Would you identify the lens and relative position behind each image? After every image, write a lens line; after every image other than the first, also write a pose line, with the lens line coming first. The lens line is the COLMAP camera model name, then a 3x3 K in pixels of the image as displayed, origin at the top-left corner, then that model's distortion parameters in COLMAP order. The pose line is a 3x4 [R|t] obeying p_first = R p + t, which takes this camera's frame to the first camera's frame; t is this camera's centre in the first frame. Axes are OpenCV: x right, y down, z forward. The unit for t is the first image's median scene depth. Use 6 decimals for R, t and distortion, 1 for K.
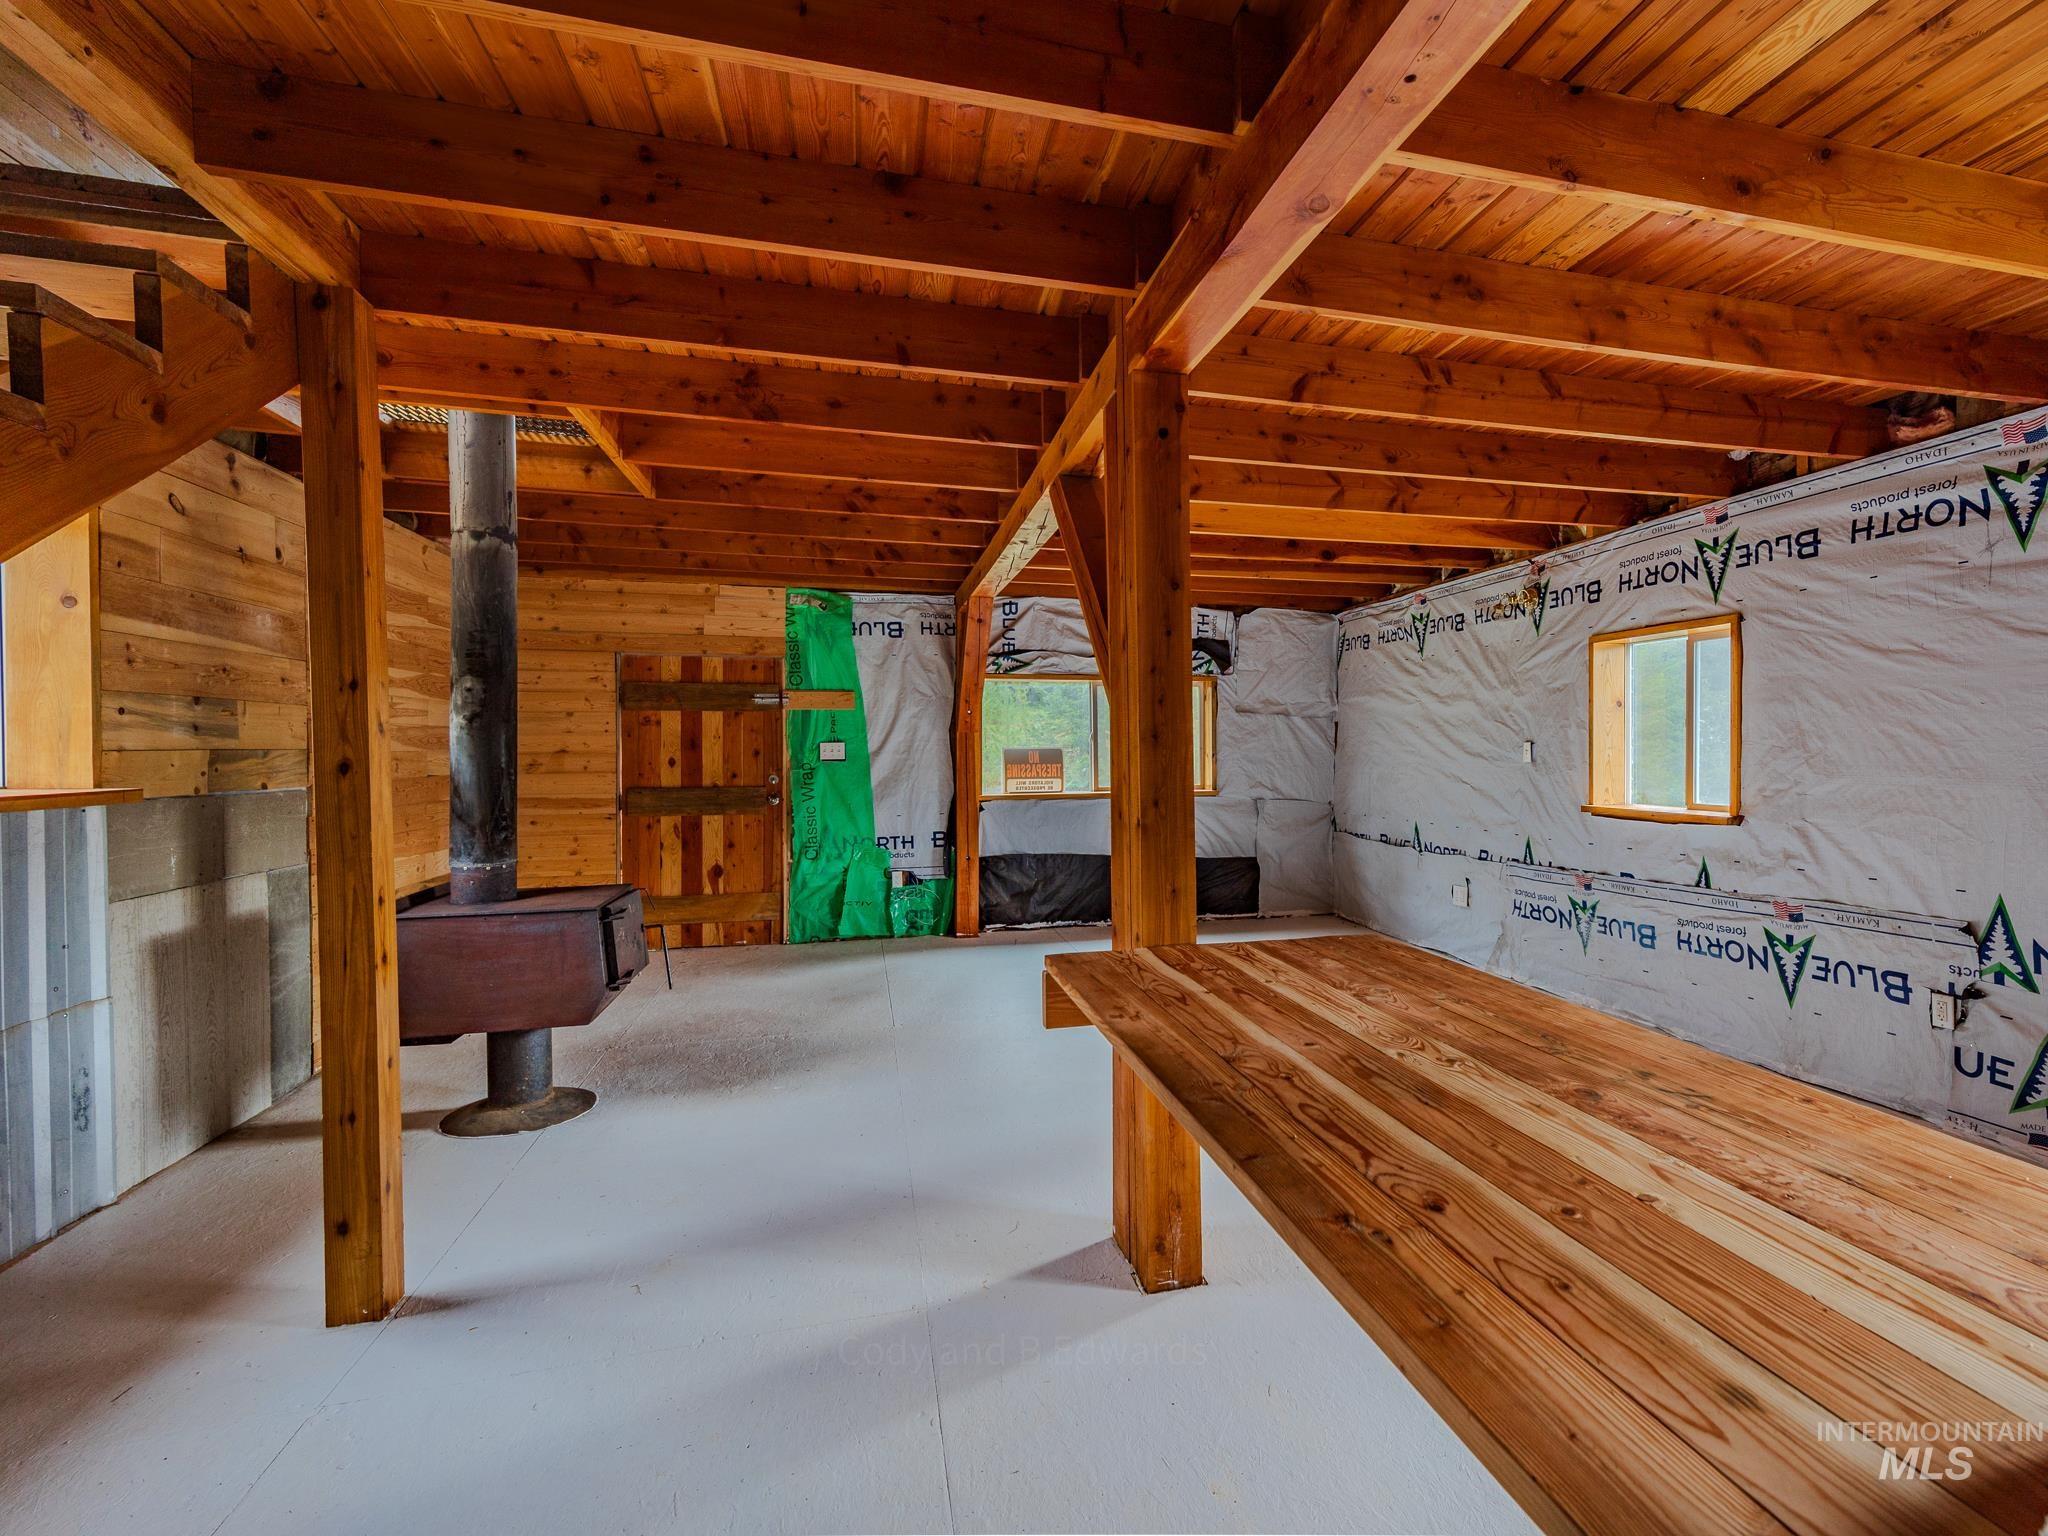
lens RADIAL K [[950.4, 0, 1125.1], [0, 950.4, 760.5], [0, 0, 1]] dist [-0.000110, 0.003557]
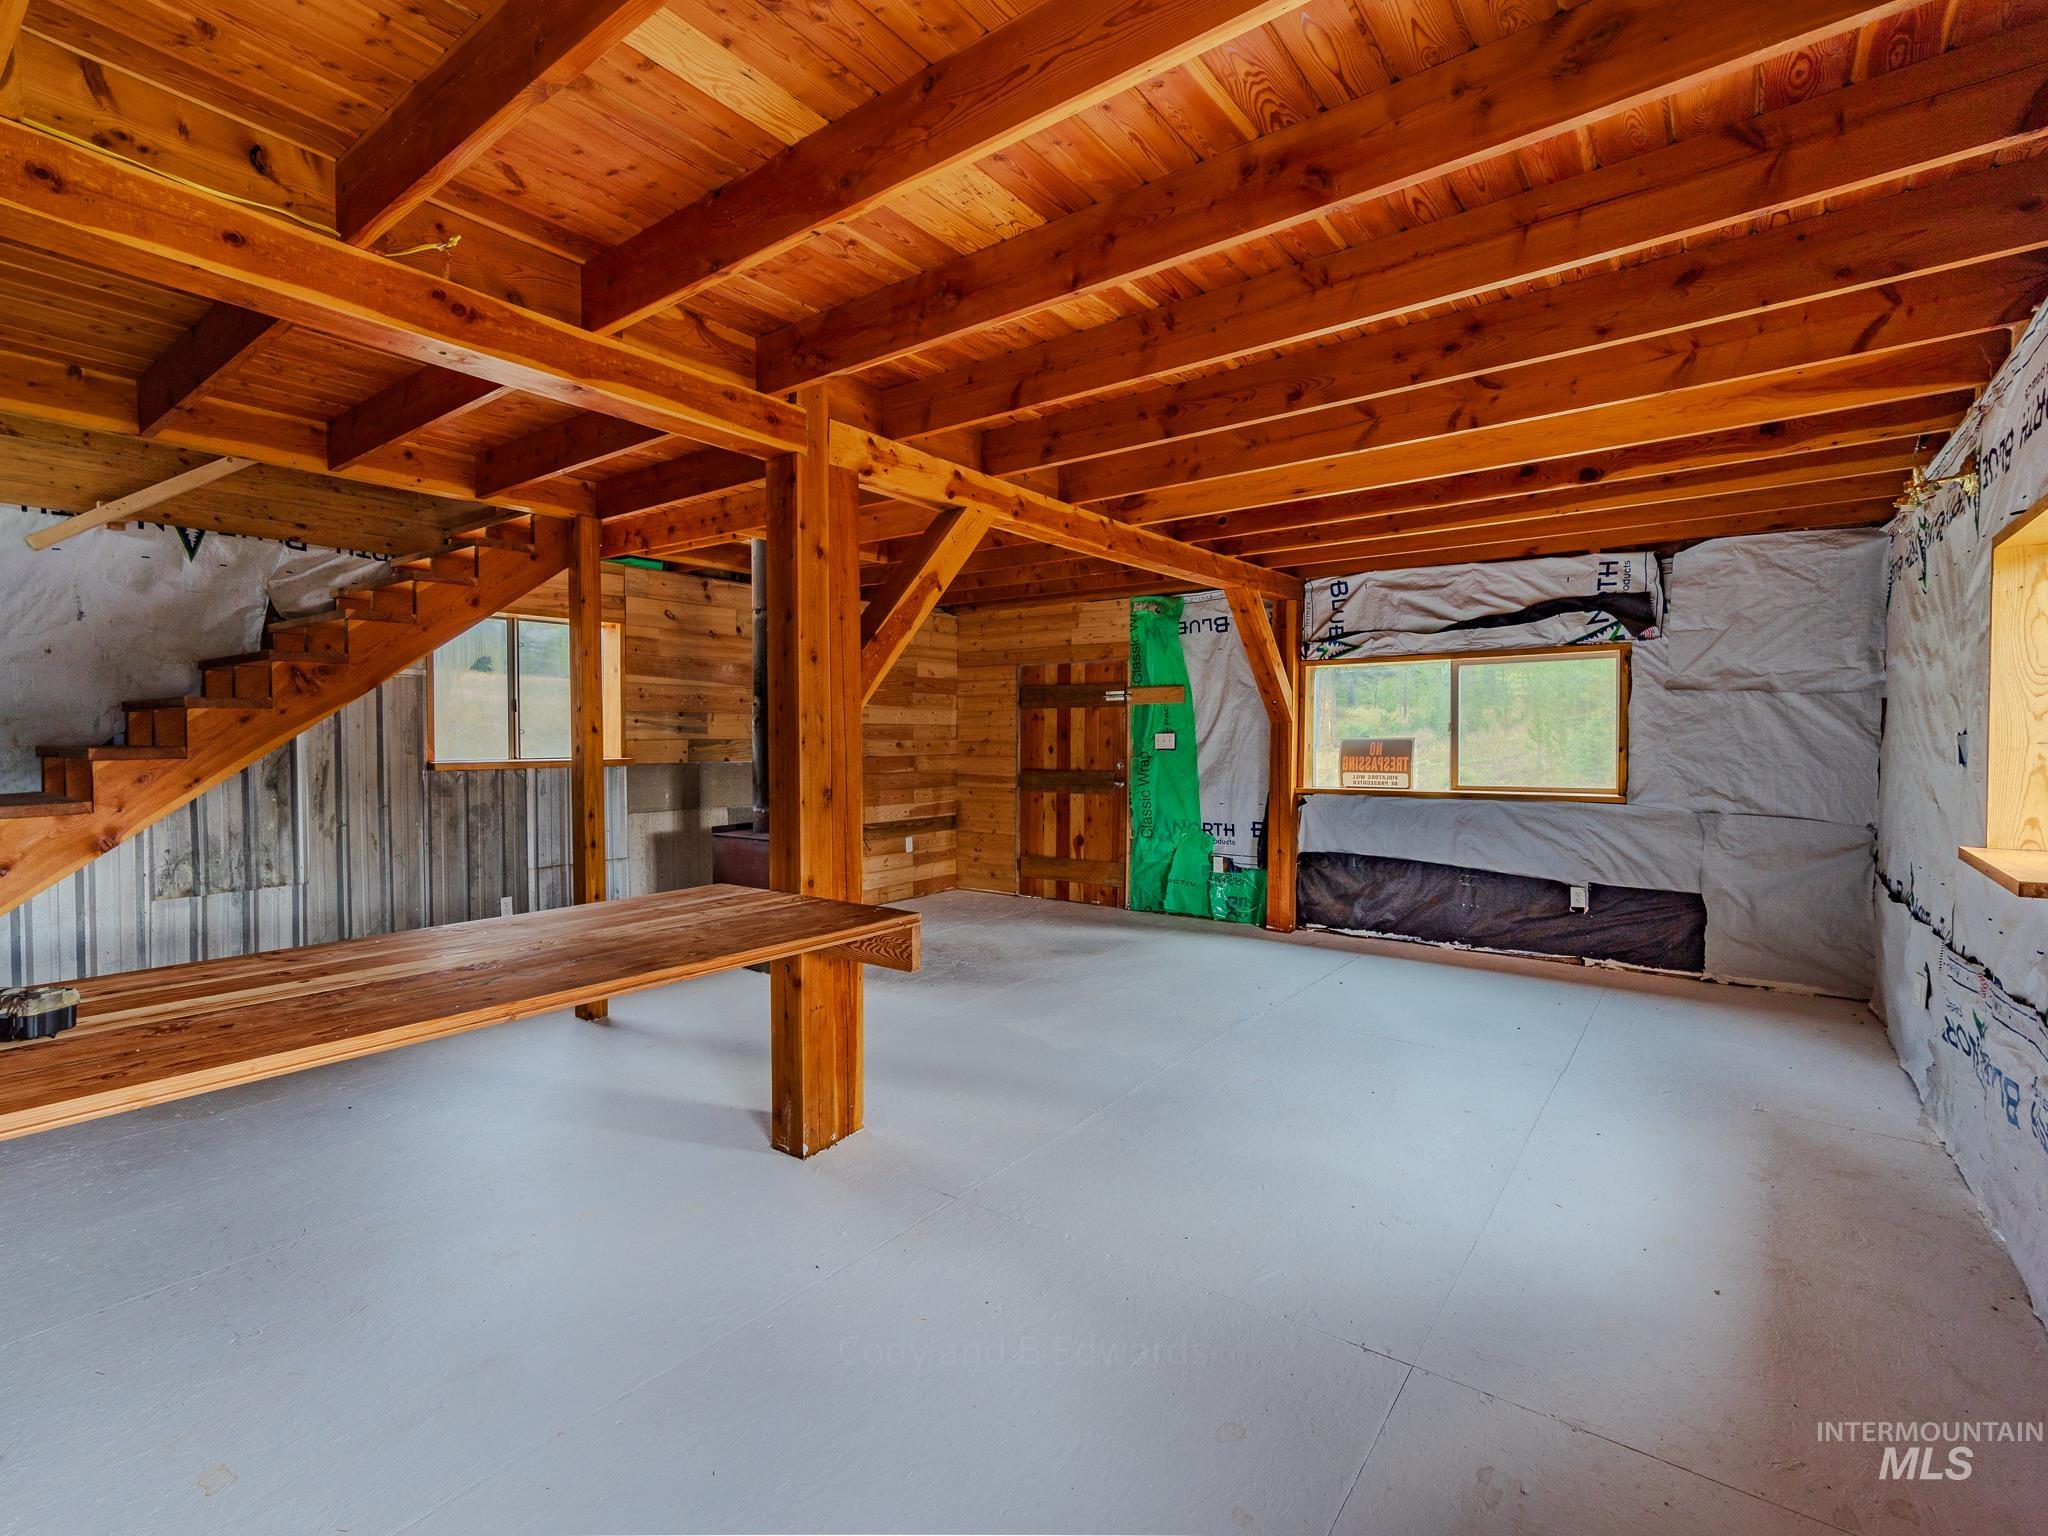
lens RADIAL K [[960.0, 0, 939.2], [0, 960.0, 758.2], [0, 0, 1]] dist [-0.001338, 0.001190]
pose [[0.578901, 0.018838, -0.815180, 0.450632], [-0.010878, 0.999823, 0.015380, -0.004477], [0.815326, -0.000036, 0.579003, 0.146137]]
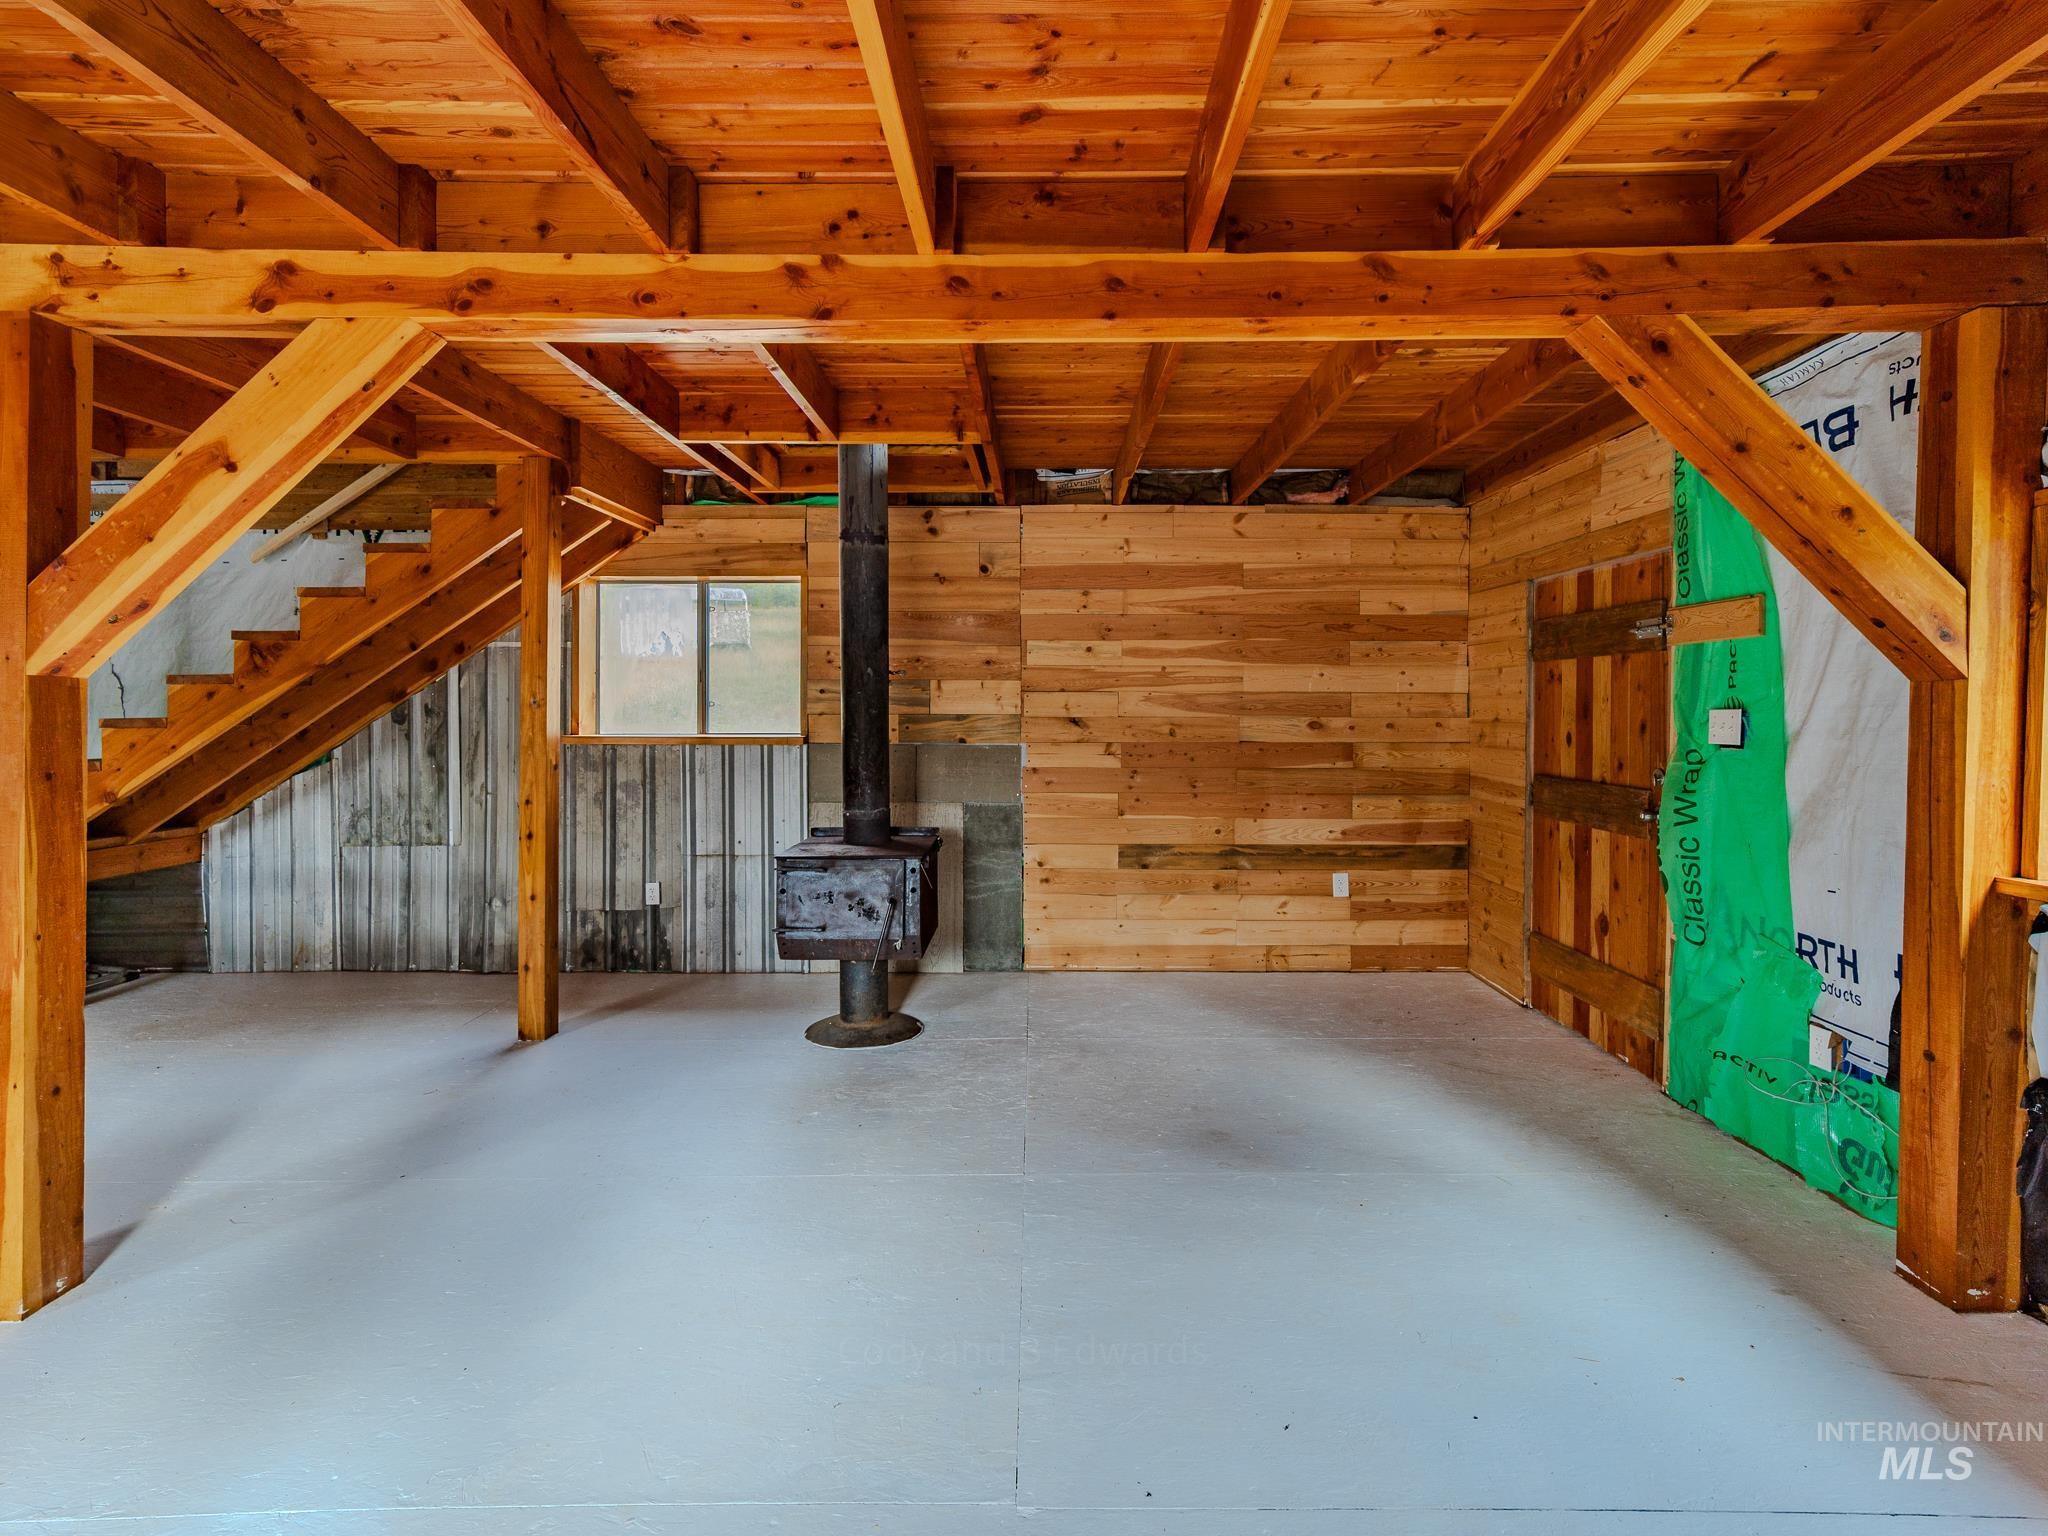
lens RADIAL K [[1018.6, 0, 1032.4], [0, 1018.6, 715.2], [0, 0, 1]] dist [-0.001698, 0.002553]
pose [[-0.254677, 0.009094, -0.966983, 0.272678], [-0.016155, 0.999776, 0.013657, -0.017455], [0.966891, 0.019099, -0.254473, 0.802997]]
